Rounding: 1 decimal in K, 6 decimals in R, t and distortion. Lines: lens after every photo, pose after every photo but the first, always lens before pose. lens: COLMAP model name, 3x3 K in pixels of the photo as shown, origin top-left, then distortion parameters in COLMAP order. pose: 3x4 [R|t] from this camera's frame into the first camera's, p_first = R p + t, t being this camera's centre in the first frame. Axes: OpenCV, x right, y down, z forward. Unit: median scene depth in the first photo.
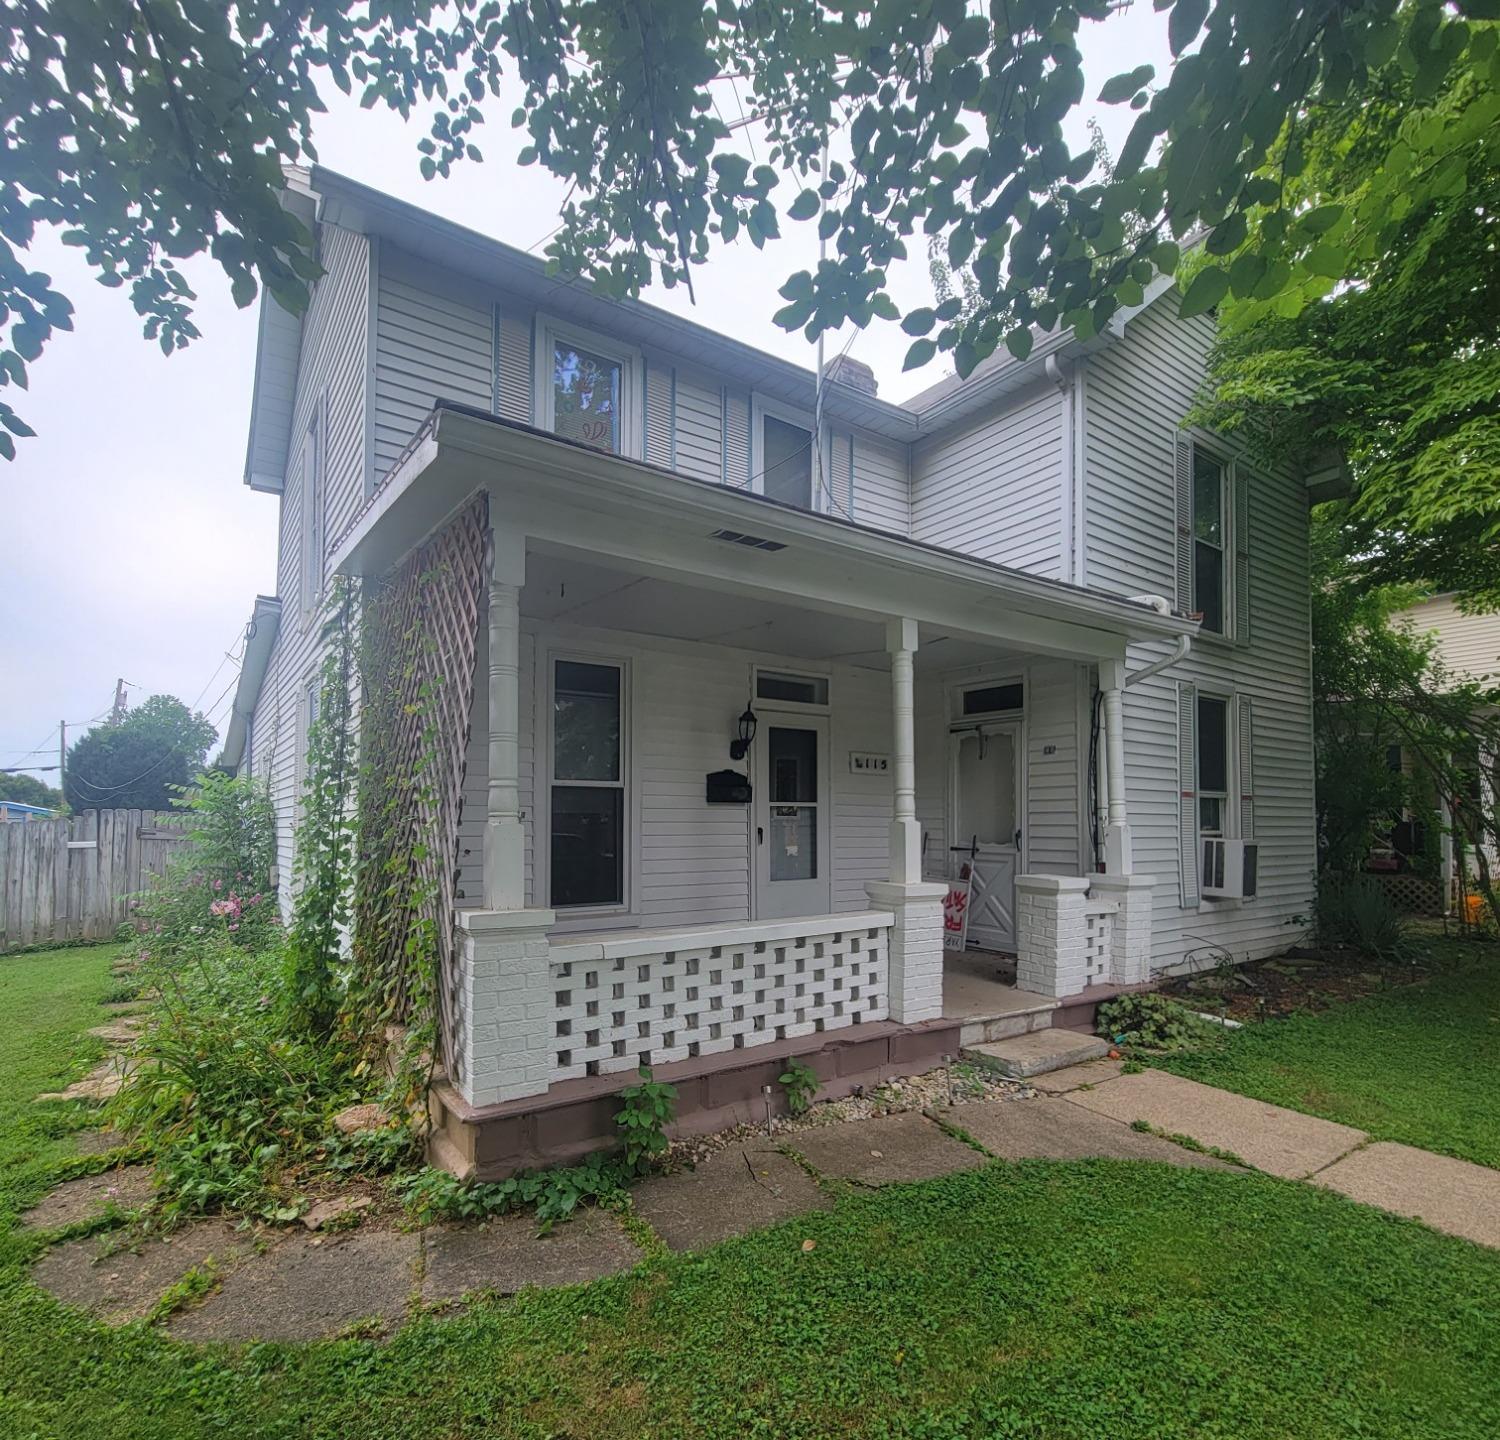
lens RADIAL K [[814.7, 0, 751.7], [0, 814.7, 801.2], [0, 0, 1]] dist [0.008900, 0.000608]
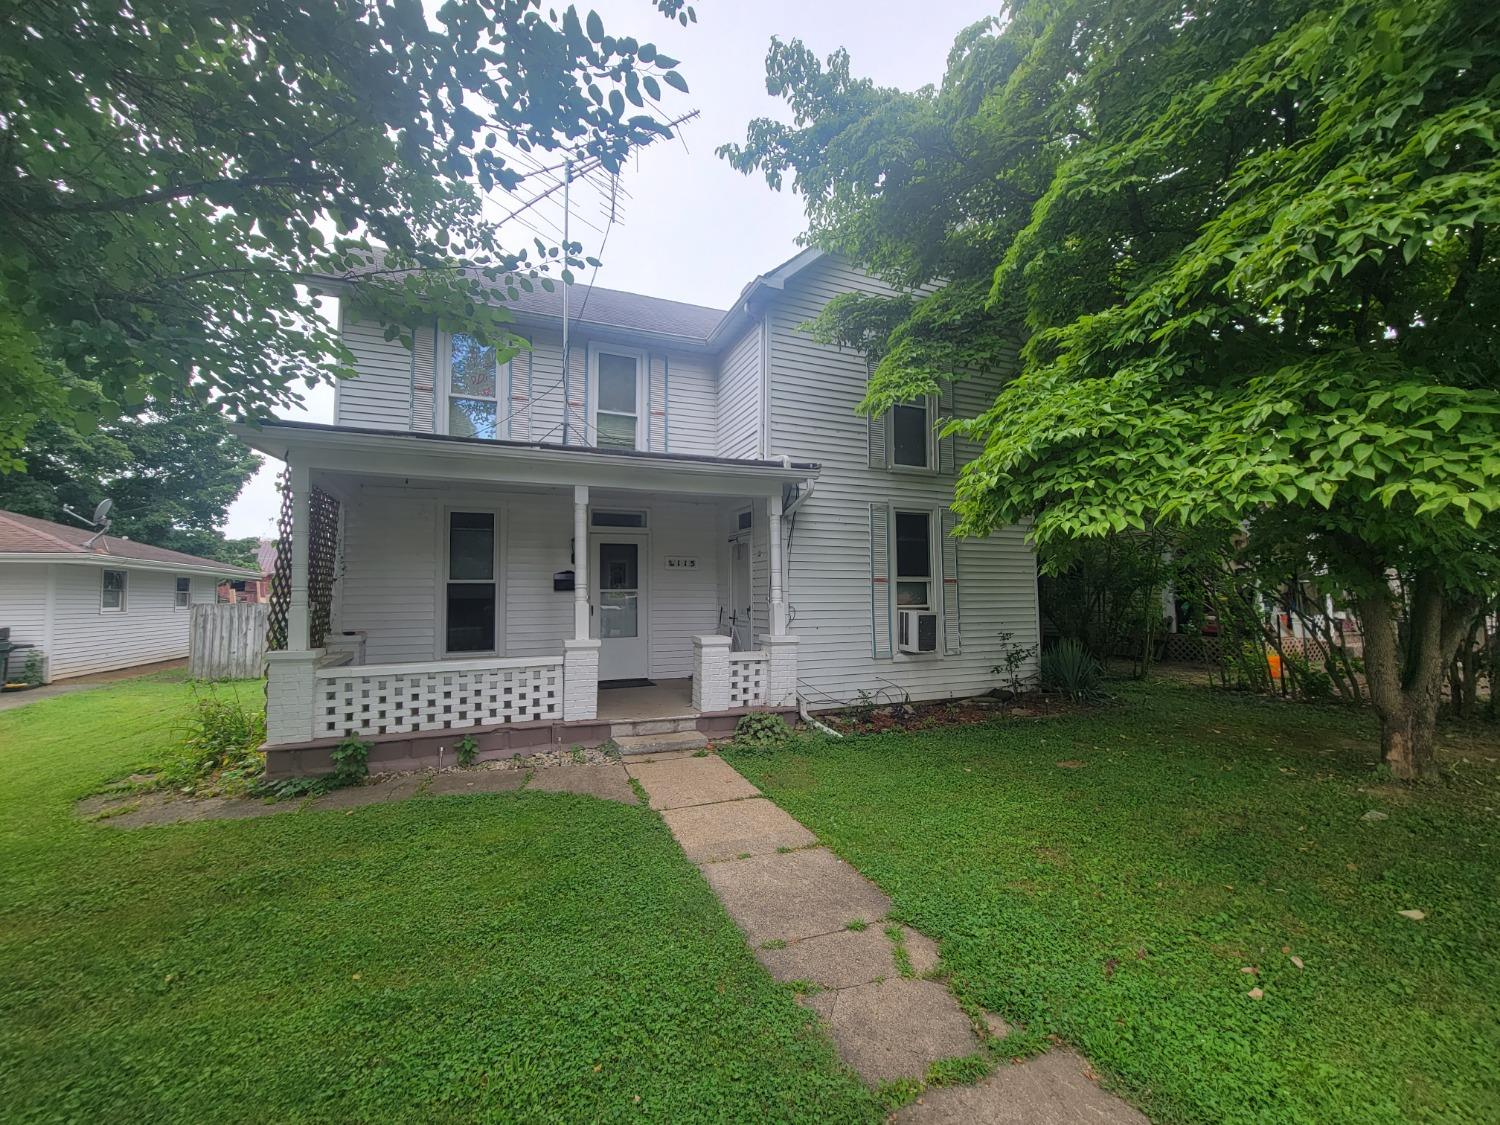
lens RADIAL K [[612.5, 0, 742.7], [0, 612.5, 561.9], [0, 0, 1]] dist [-0.000050, -0.002832]
pose [[0.973036, -0.022801, -0.229524, 0.824687], [0.016389, 0.999421, -0.029805, -0.018786], [0.230070, 0.025239, 0.972847, -0.176123]]
